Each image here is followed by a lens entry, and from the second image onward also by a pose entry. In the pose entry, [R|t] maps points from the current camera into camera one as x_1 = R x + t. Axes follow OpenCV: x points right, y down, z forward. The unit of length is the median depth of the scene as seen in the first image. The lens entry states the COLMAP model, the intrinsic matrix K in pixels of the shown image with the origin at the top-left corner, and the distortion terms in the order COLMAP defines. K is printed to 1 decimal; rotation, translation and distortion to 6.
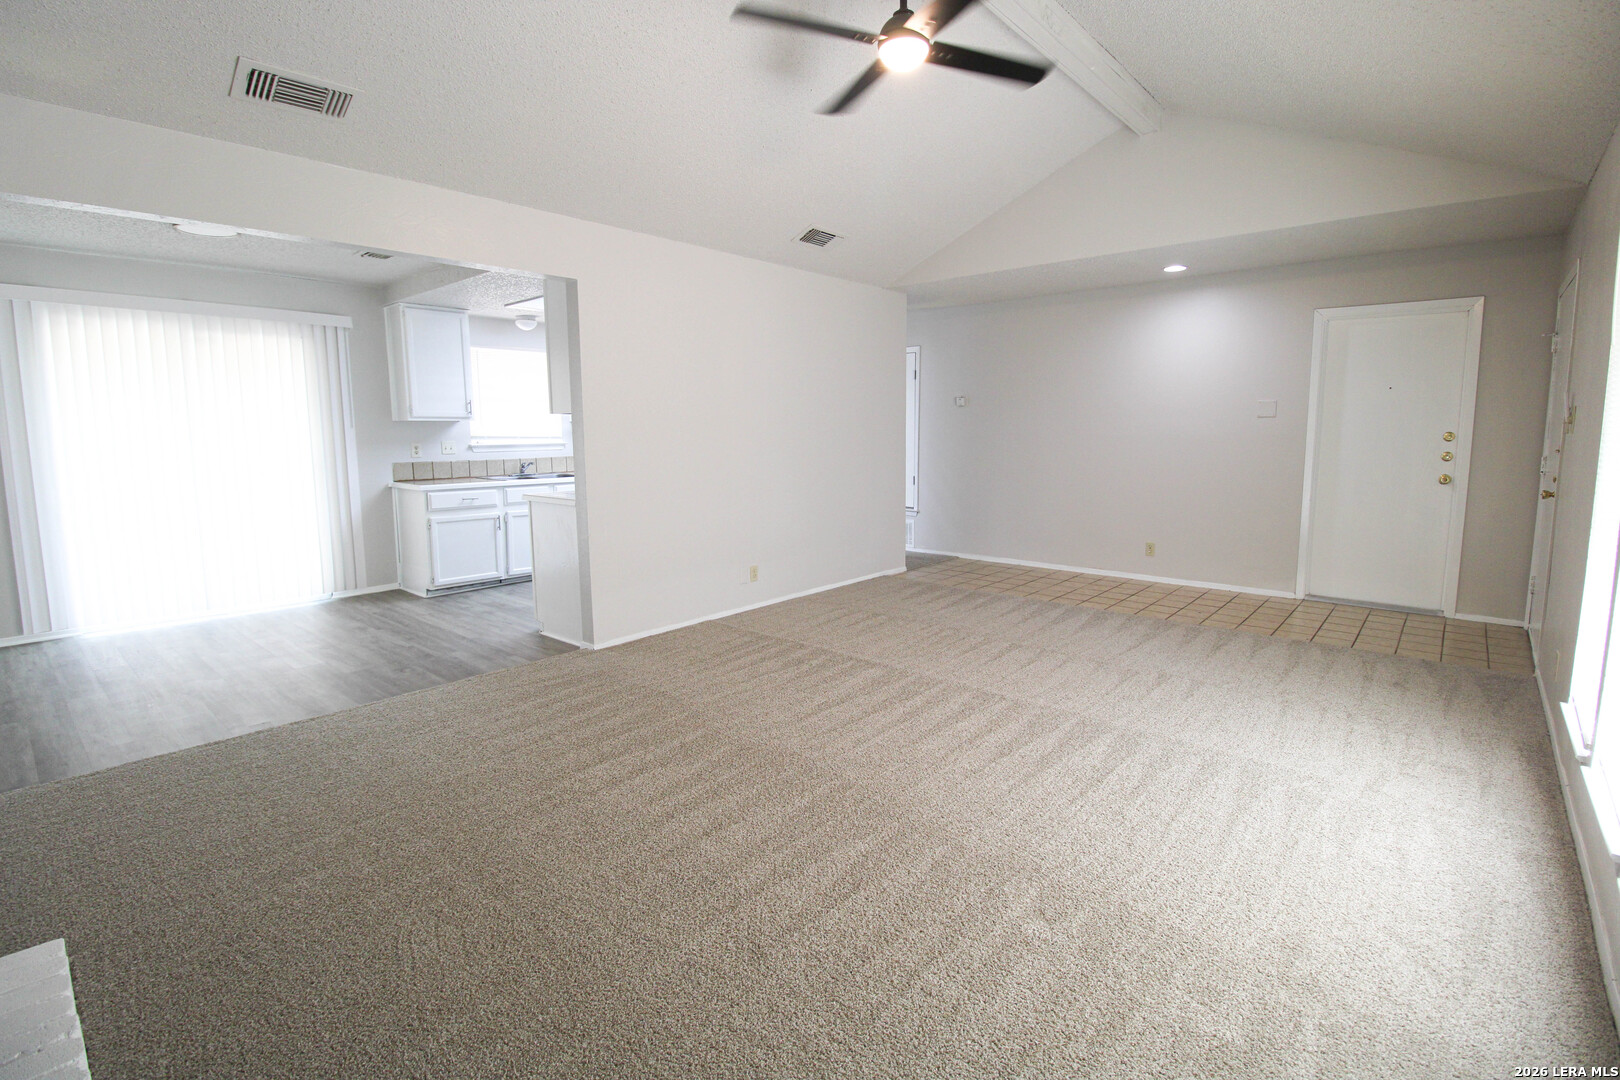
lens RADIAL K [[746.6, 0, 820.9], [0, 746.6, 520.3], [0, 0, 1]] dist [0.000092, -0.012263]
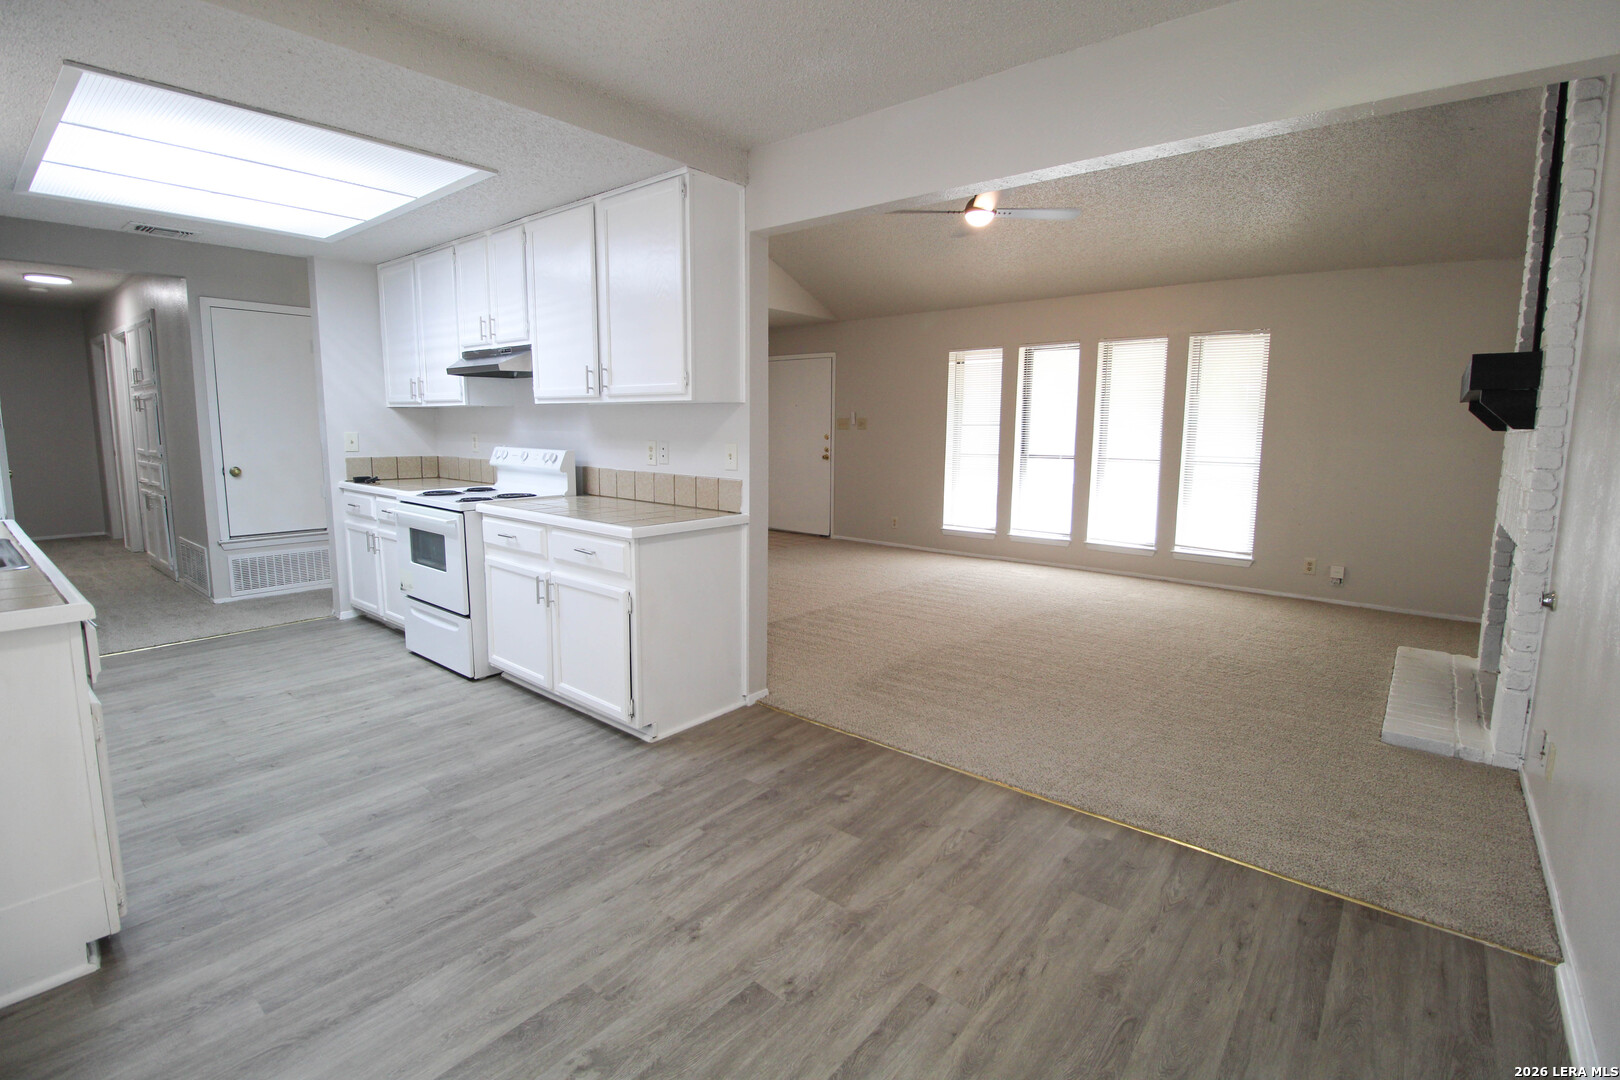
lens RADIAL K [[747.6, 0, 818.5], [0, 747.6, 524.4], [0, 0, 1]] dist [0.003327, -0.014487]
pose [[-0.027517, -0.125707, 0.991686, -0.890165], [0.111782, 0.985452, 0.128018, -0.088217], [-0.993352, 0.114375, -0.013065, 0.758738]]
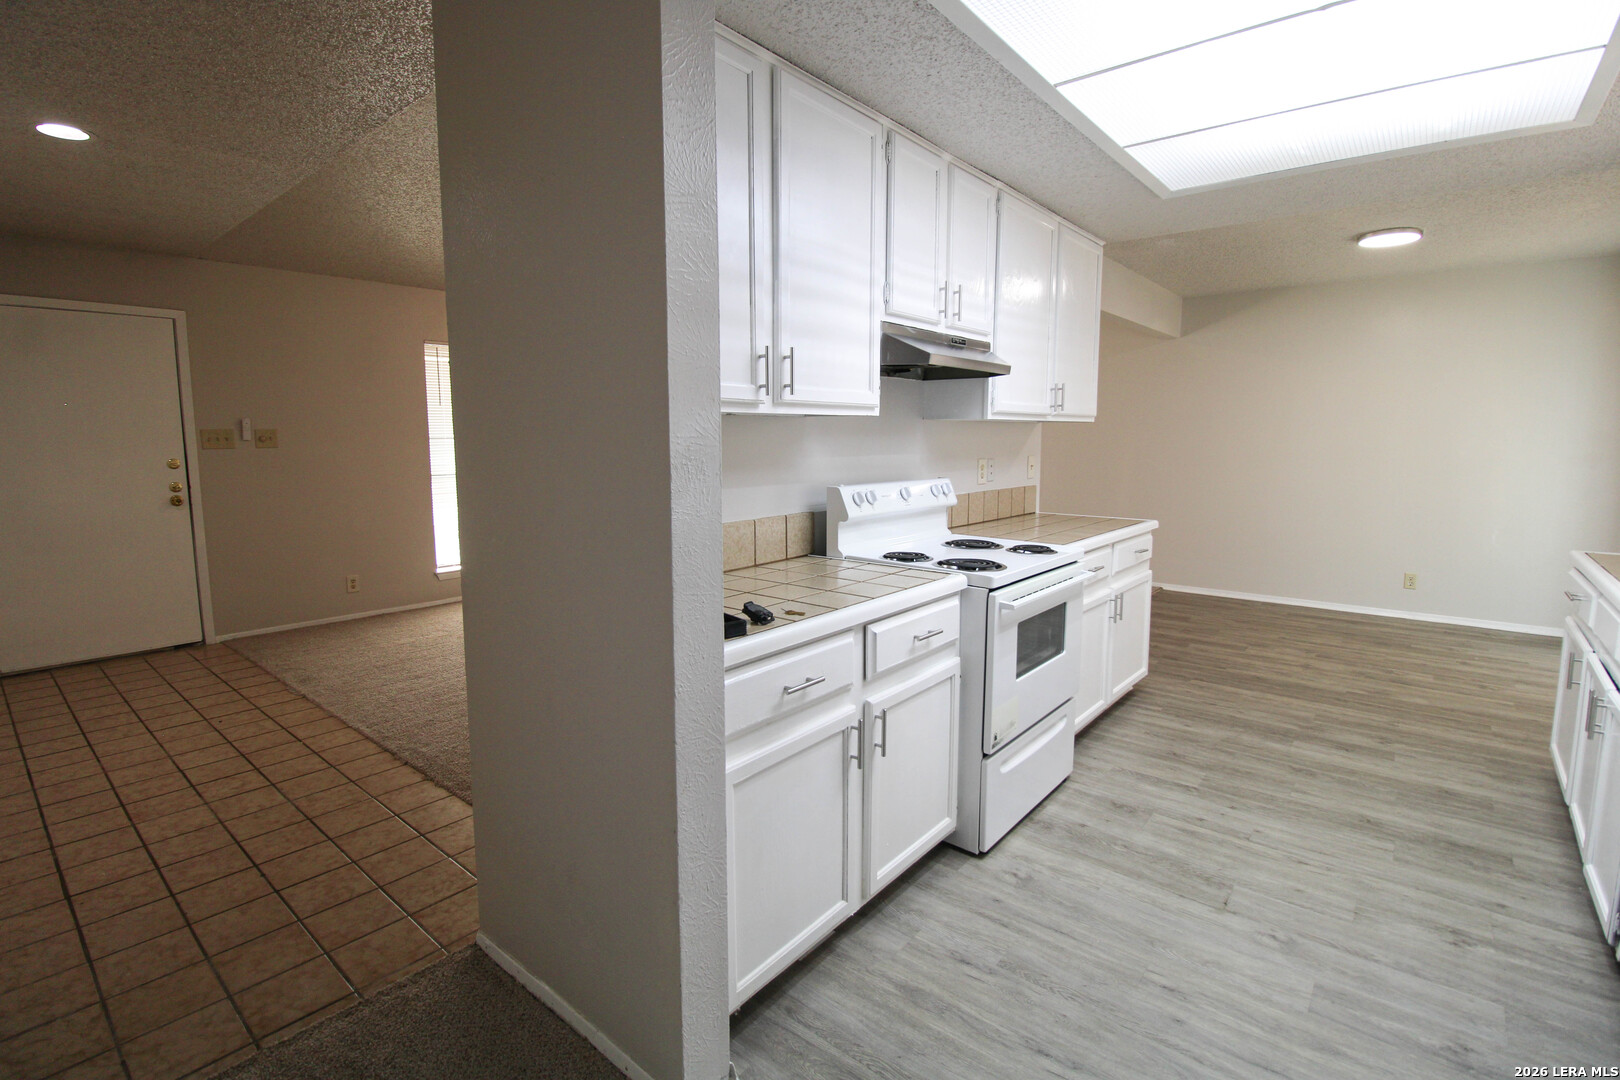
lens RADIAL K [[747.6, 0, 818.5], [0, 747.6, 524.4], [0, 0, 1]] dist [0.003327, -0.014487]
pose [[-0.999545, 0.012999, -0.027222, -0.014856], [0.006117, 0.970982, 0.239076, -0.198646], [0.029540, 0.238801, -0.970619, 1.563705]]
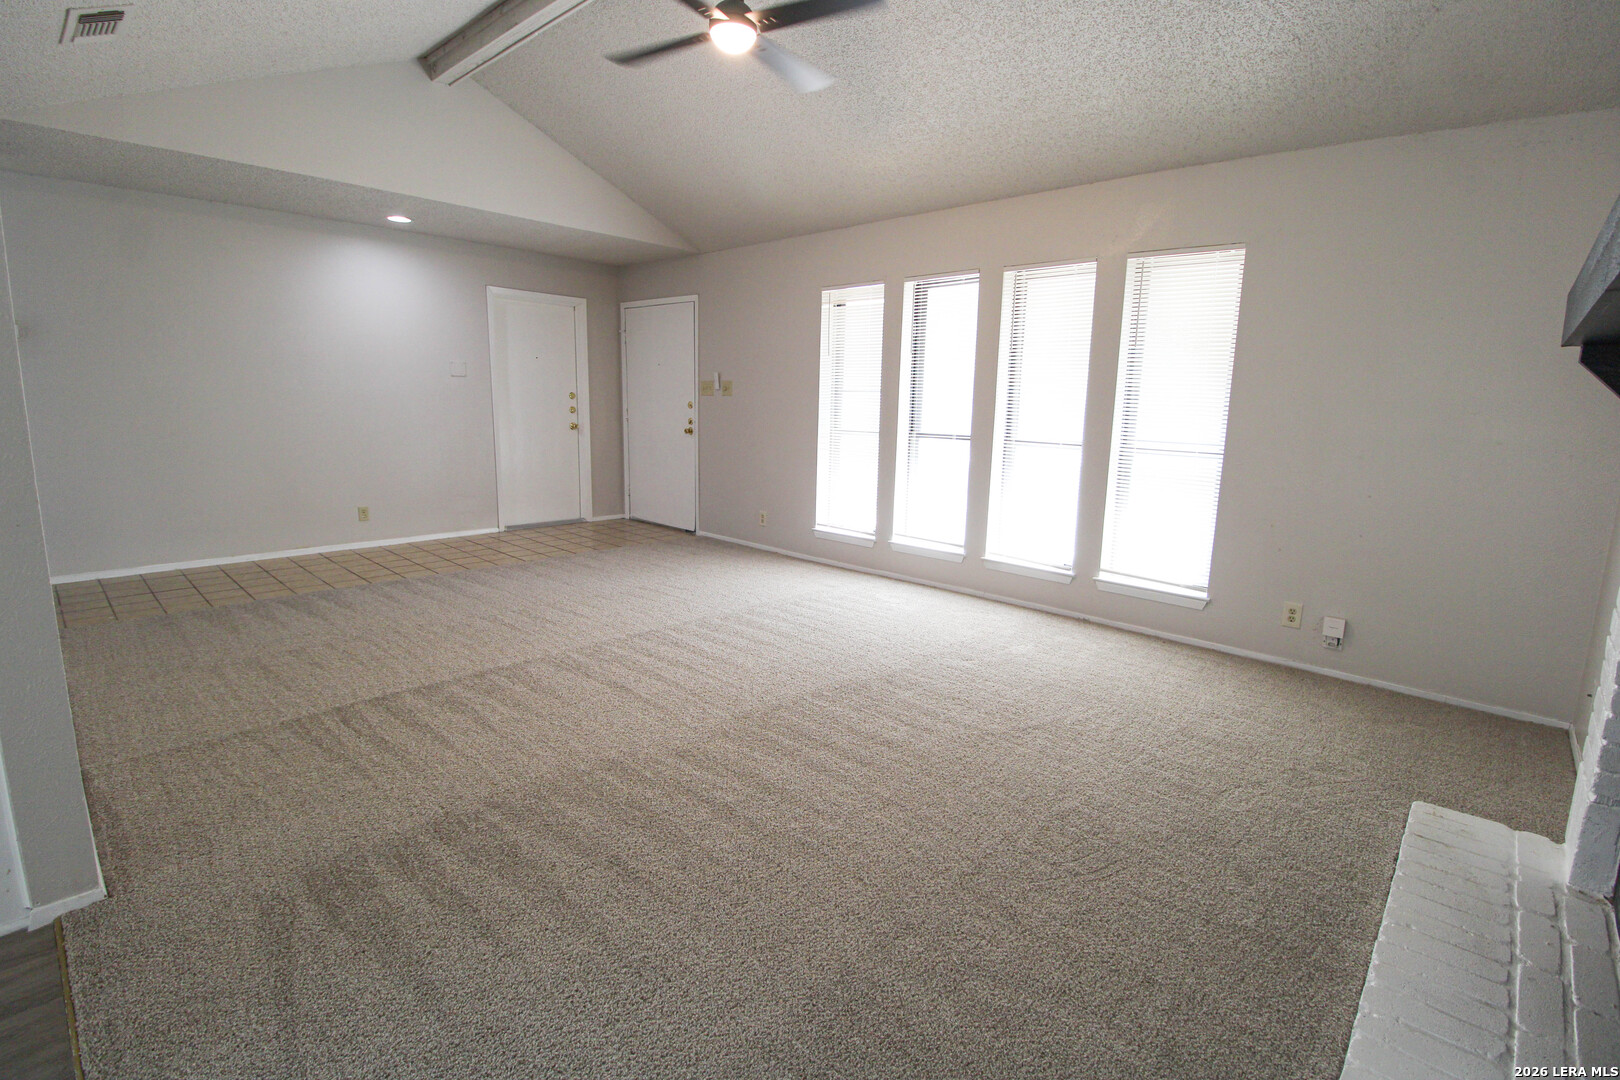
lens RADIAL K [[750.1, 0, 815.0], [0, 750.1, 526.0], [0, 0, 1]] dist [0.000437, -0.010310]
pose [[0.027108, -0.163270, 0.986209, -0.544386], [0.096570, 0.982385, 0.159983, -0.048320], [-0.994957, 0.090901, 0.042397, 0.460505]]
